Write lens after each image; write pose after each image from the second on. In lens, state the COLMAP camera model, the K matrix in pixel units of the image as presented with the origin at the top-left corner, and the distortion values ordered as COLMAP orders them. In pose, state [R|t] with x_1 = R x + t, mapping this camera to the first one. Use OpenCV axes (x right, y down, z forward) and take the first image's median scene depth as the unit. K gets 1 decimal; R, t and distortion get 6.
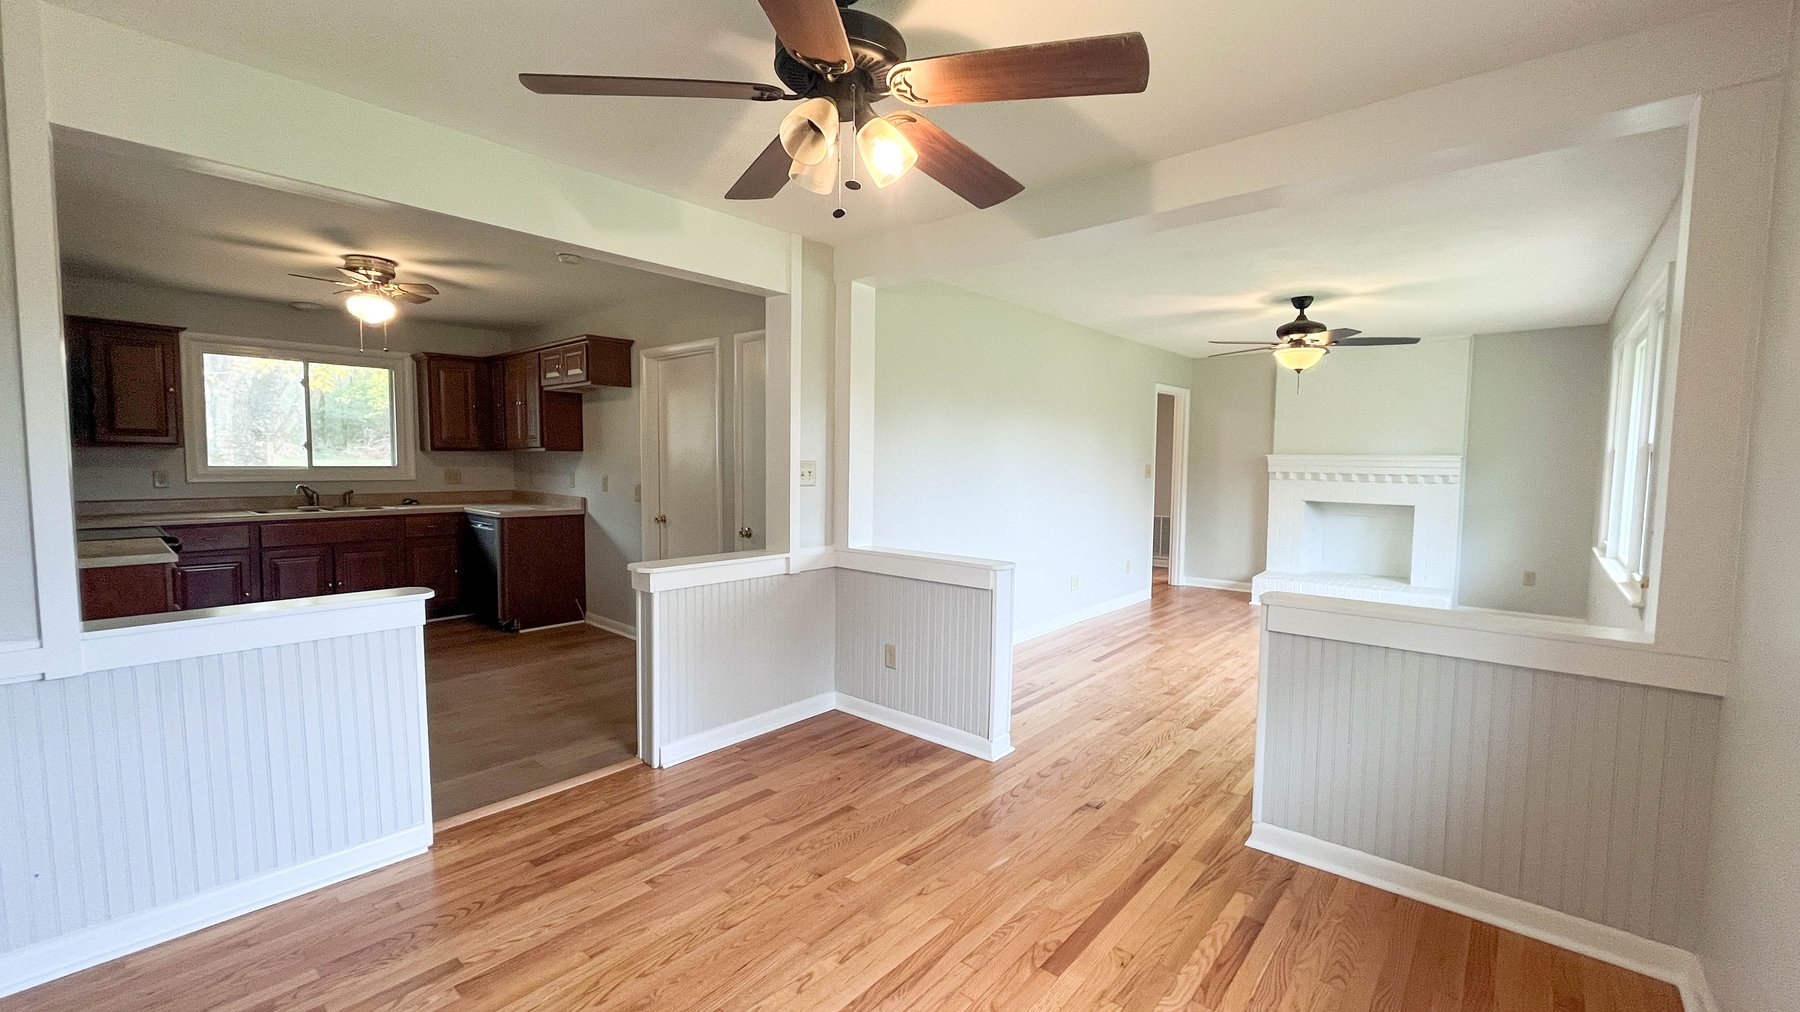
lens RADIAL K [[728.7, 0, 891.5], [0, 728.7, 504.6], [0, 0, 1]] dist [0.001269, -0.000689]
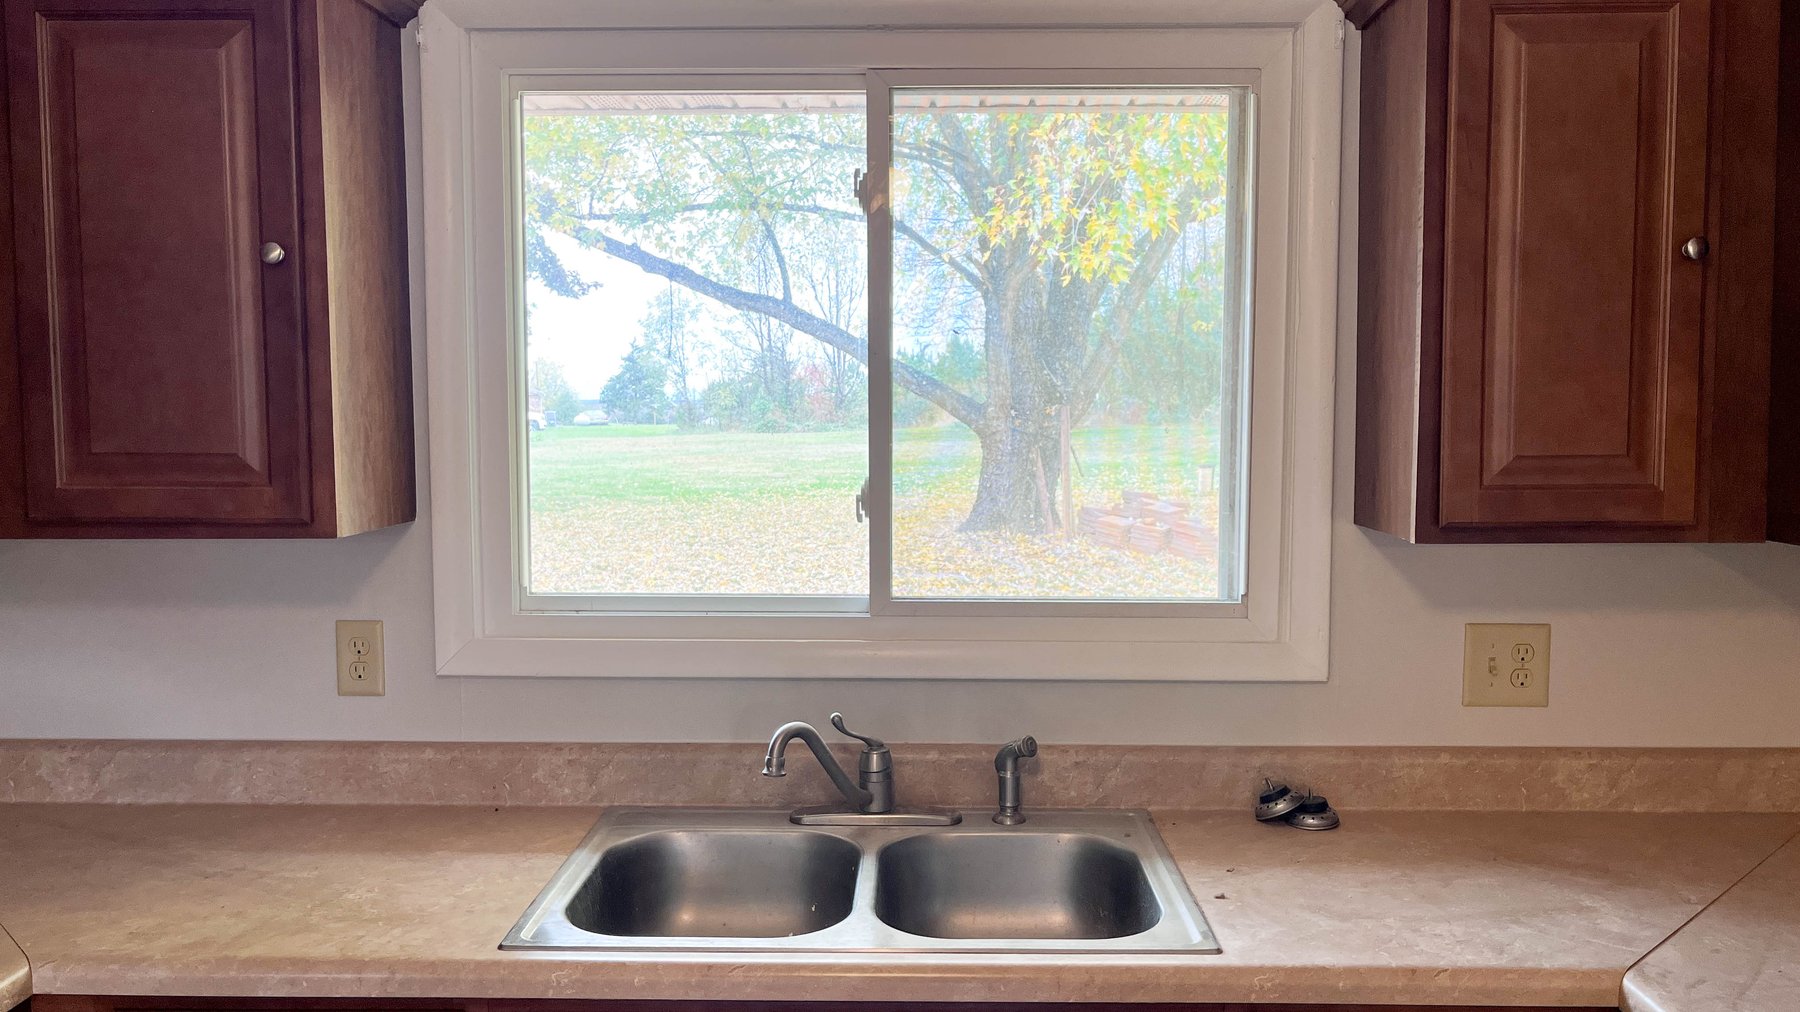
lens RADIAL K [[1390.1, 0, 898.8], [0, 1390.1, 507.8], [0, 0, 1]] dist [-0.008401, 0.005916]
pose [[0.646368, 0.046163, -0.761628, -0.499093], [-0.042794, 0.998790, 0.024220, -0.088767], [0.761825, 0.016938, 0.647562, 0.753263]]
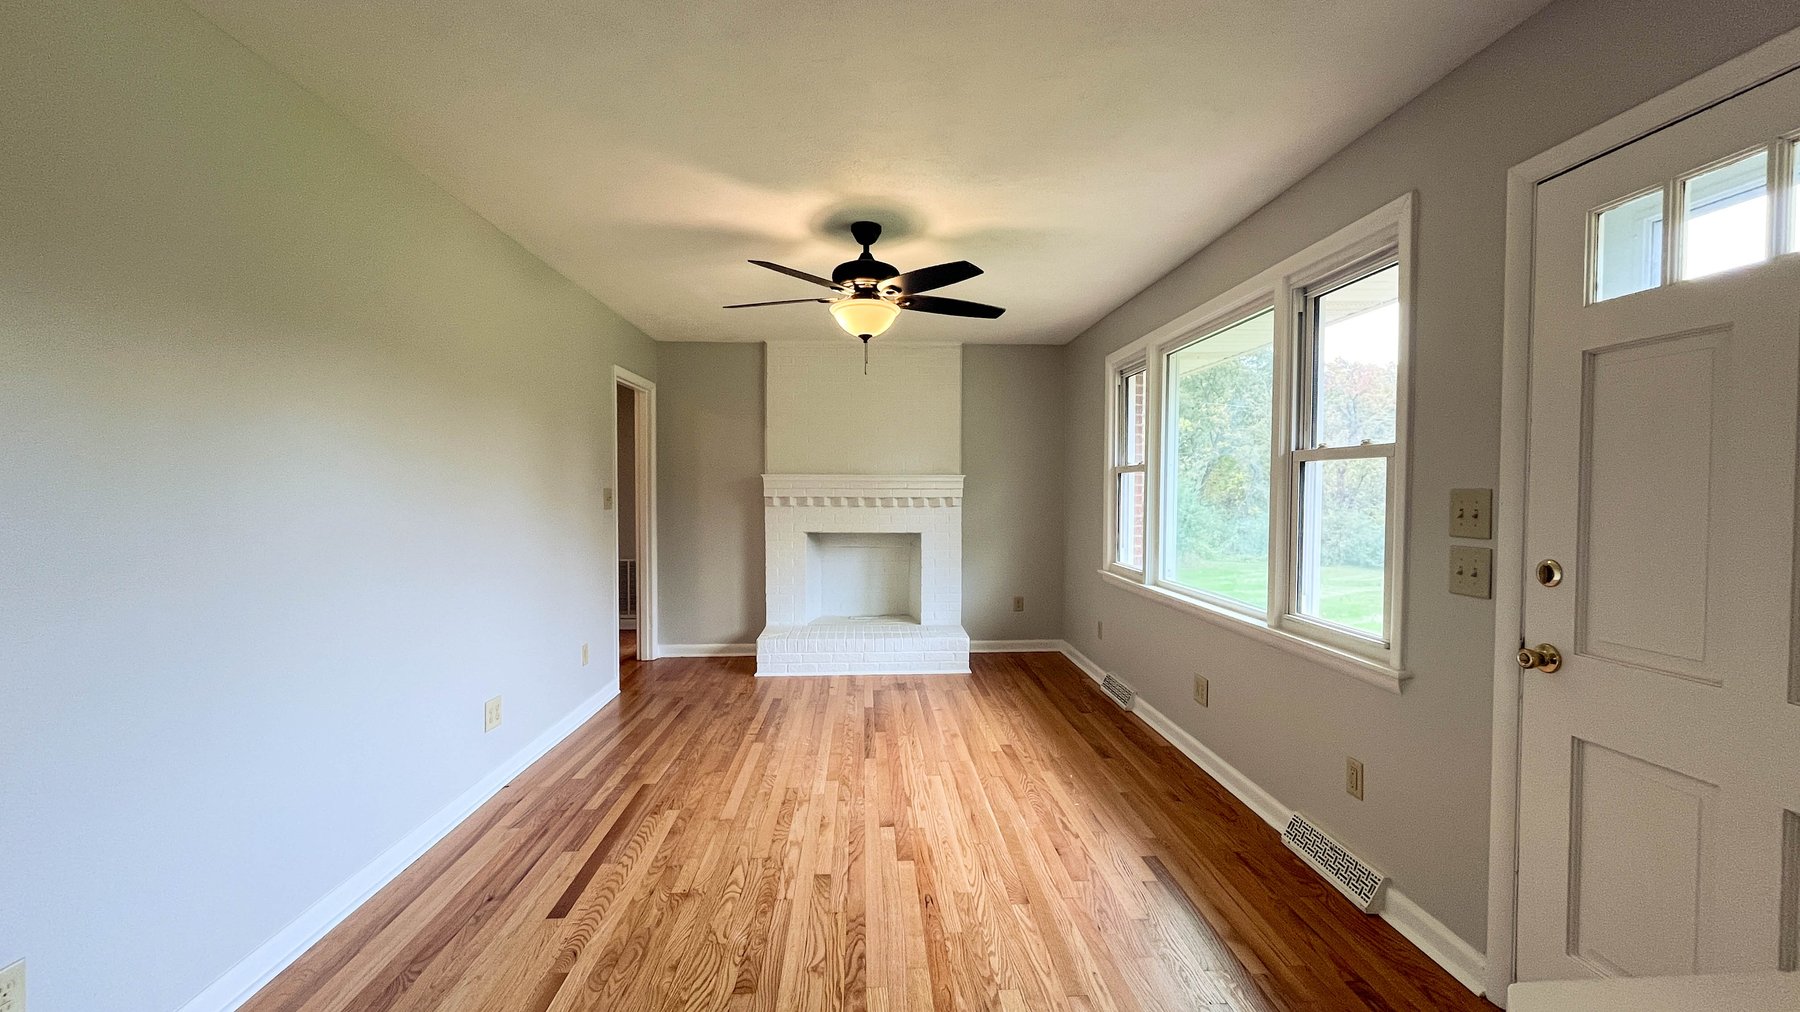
lens RADIAL K [[728.7, 0, 897.3], [0, 728.7, 508.7], [0, 0, 1]] dist [0.001269, -0.000689]
pose [[0.717431, -0.025884, 0.696148, 0.106891], [0.049009, 0.998709, -0.013374, -0.019159], [-0.694903, 0.043712, 0.717774, 0.448078]]
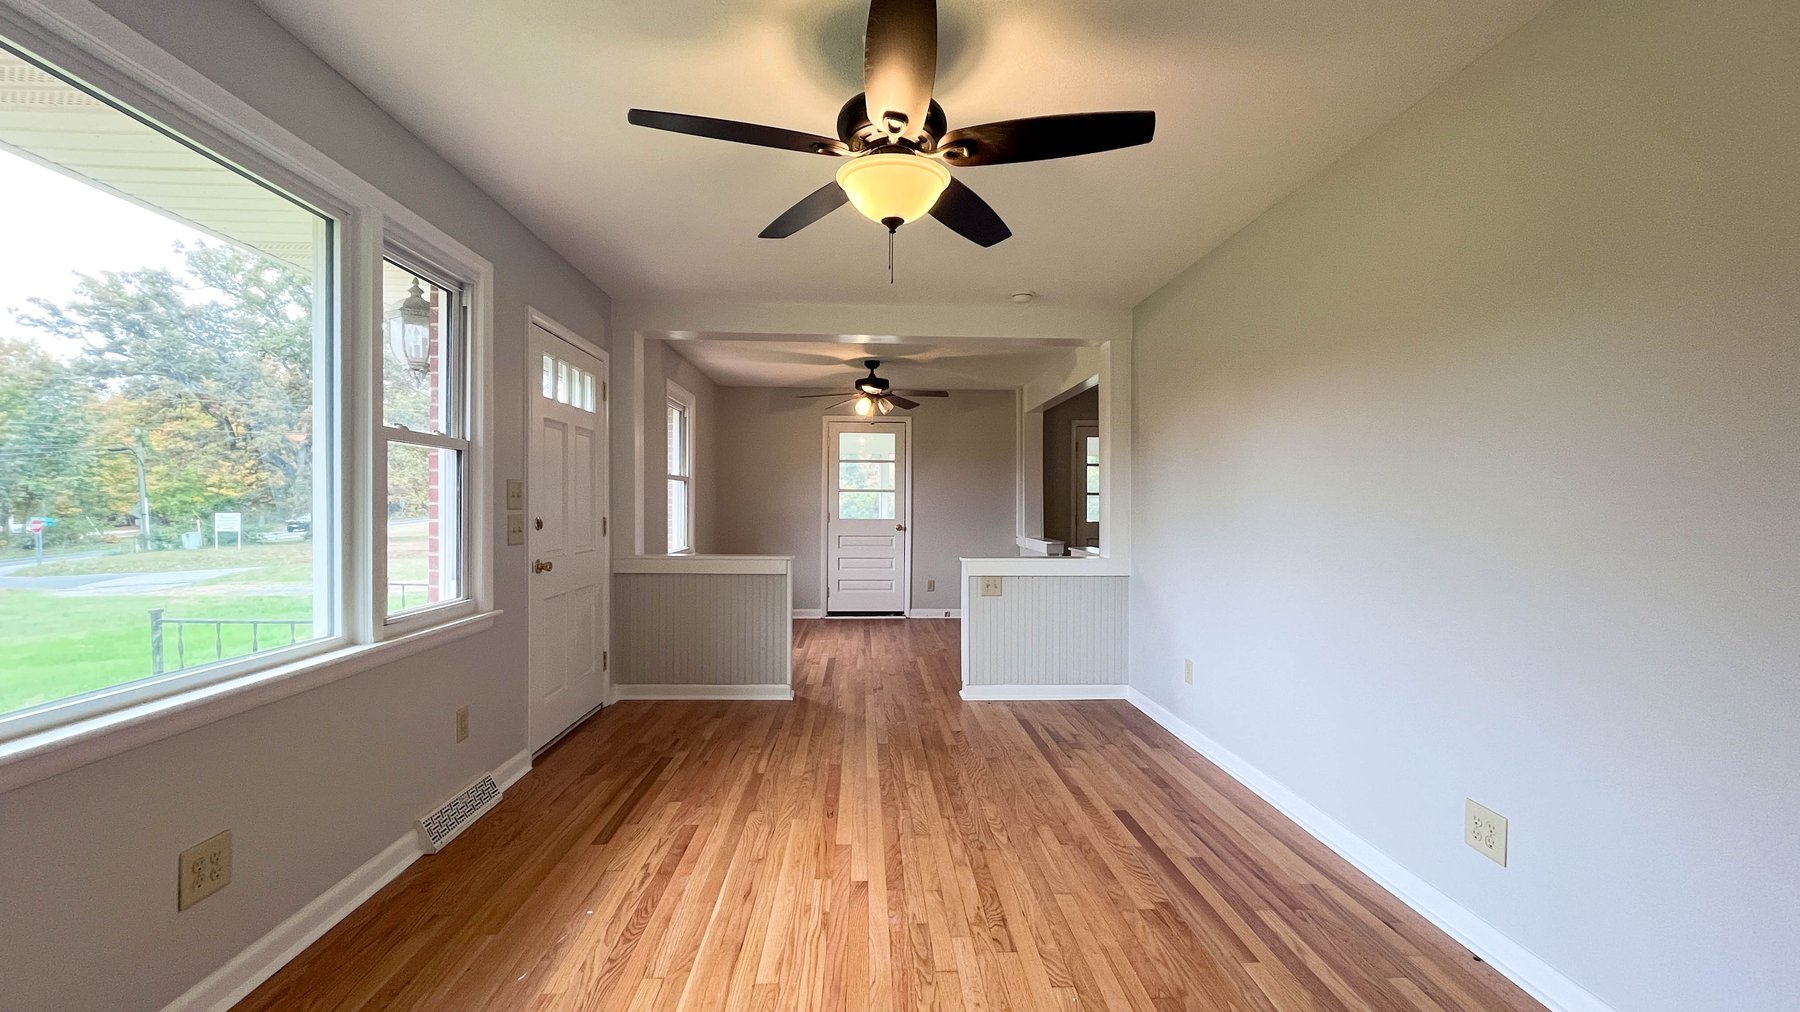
lens RADIAL K [[728.7, 0, 884.8], [0, 728.7, 505.1], [0, 0, 1]] dist [0.001269, -0.000689]
pose [[-0.730634, -0.011390, -0.682675, 0.713843], [-0.053797, 0.997713, 0.040930, -0.038988], [0.680647, 0.066631, -0.729575, 1.113970]]
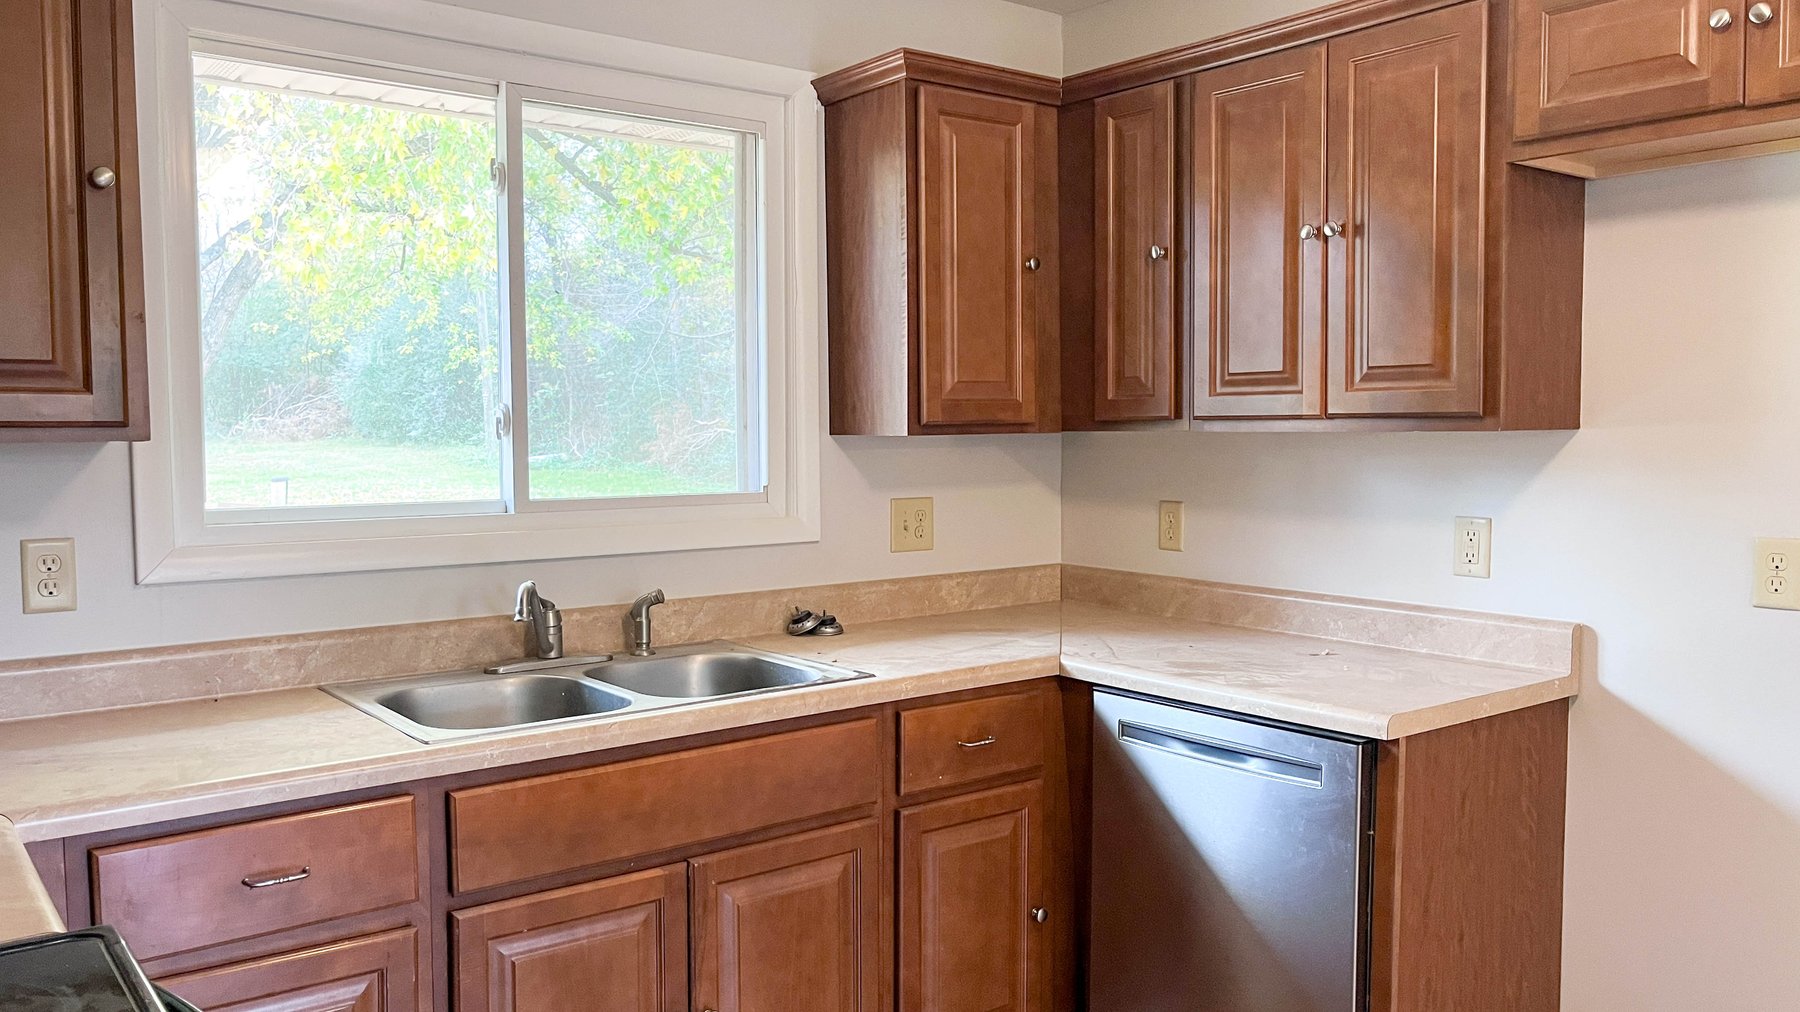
lens RADIAL K [[1390.1, 0, 902.4], [0, 1390.1, 516.6], [0, 0, 1]] dist [-0.008401, 0.005916]
pose [[0.984823, -0.003260, -0.173529, -0.579566], [0.003098, 0.999994, -0.001202, -0.046363], [0.173532, 0.000646, 0.984828, 0.538889]]
